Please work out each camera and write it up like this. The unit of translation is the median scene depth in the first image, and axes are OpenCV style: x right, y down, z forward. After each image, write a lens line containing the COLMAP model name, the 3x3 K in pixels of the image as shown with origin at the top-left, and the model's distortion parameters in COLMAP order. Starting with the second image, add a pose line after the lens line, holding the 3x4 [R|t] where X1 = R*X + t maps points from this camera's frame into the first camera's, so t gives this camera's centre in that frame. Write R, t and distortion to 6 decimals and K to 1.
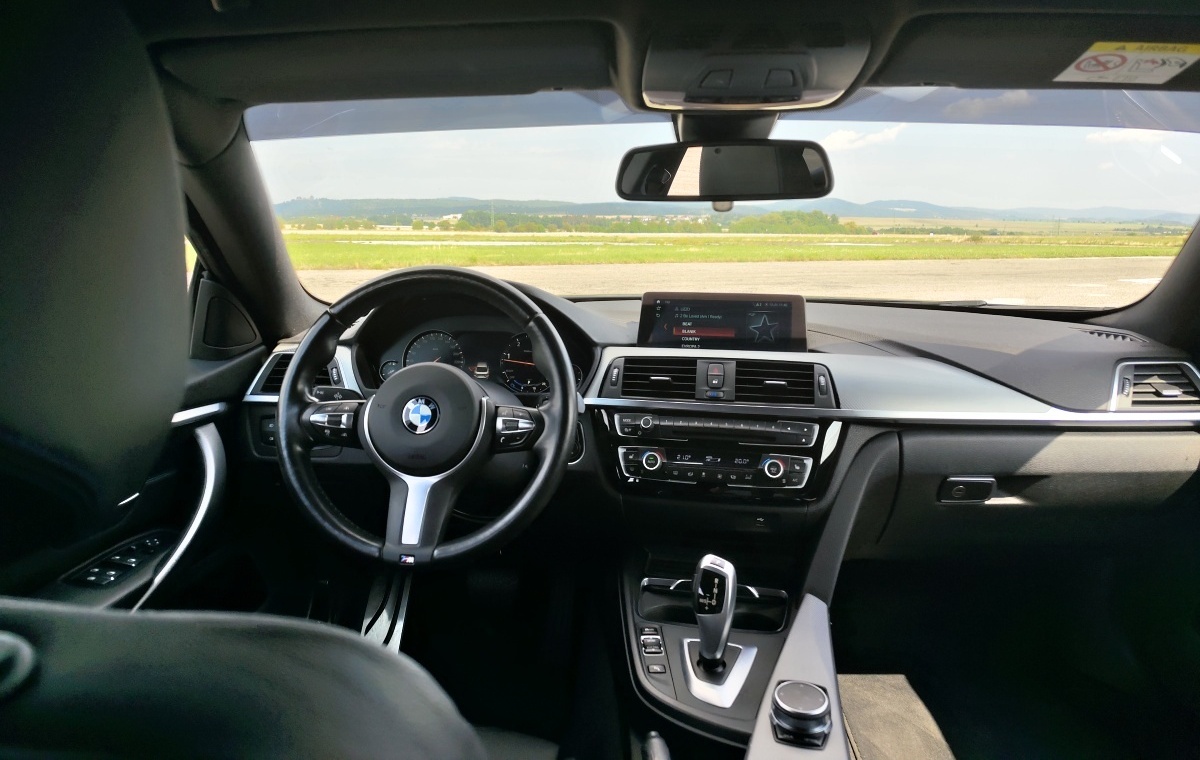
lens RADIAL K [[808.7, 0, 599.4], [0, 808.7, 372.4], [0, 0, 1]] dist [0.012085, -0.002366]
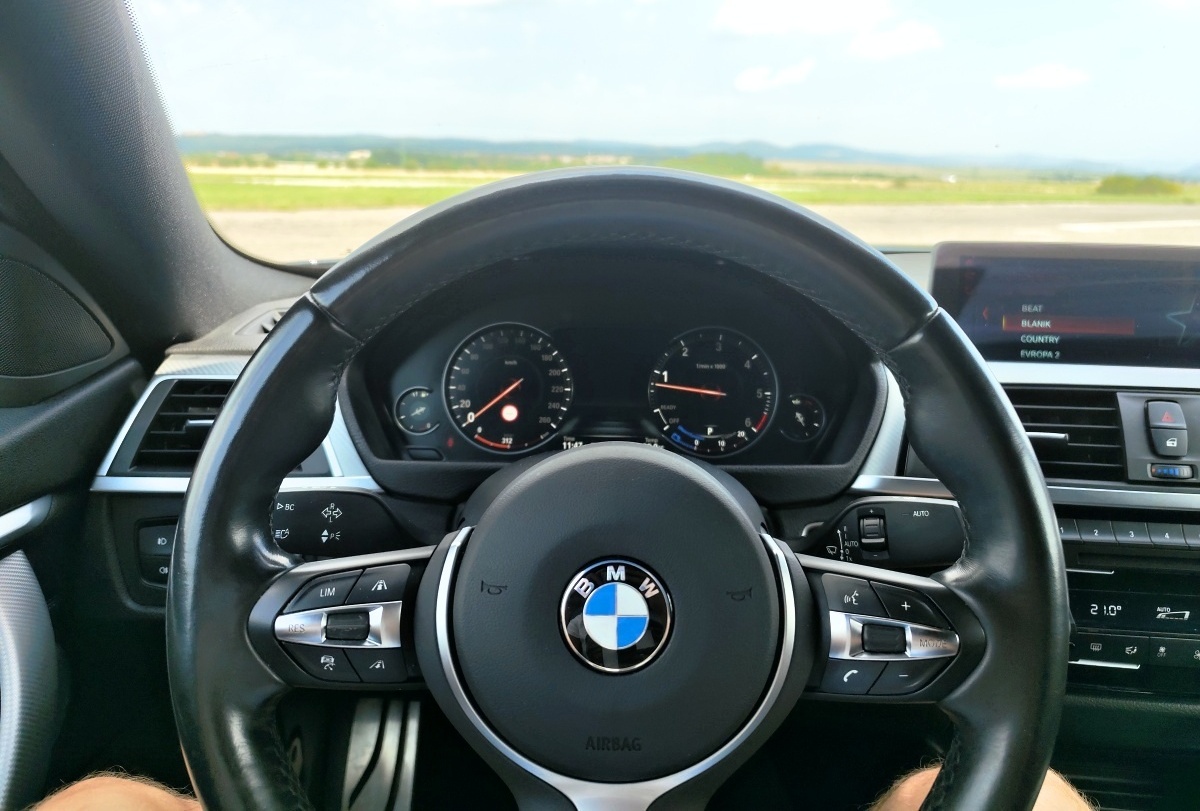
lens RADIAL K [[822.3, 0, 600.7], [0, 822.3, 409.3], [0, 0, 1]] dist [0.009654, -0.016231]
pose [[0.995271, -0.017798, 0.095492, -0.204361], [0.007506, 0.994222, 0.107080, -0.055079], [-0.096846, -0.105856, 0.989654, 0.530758]]
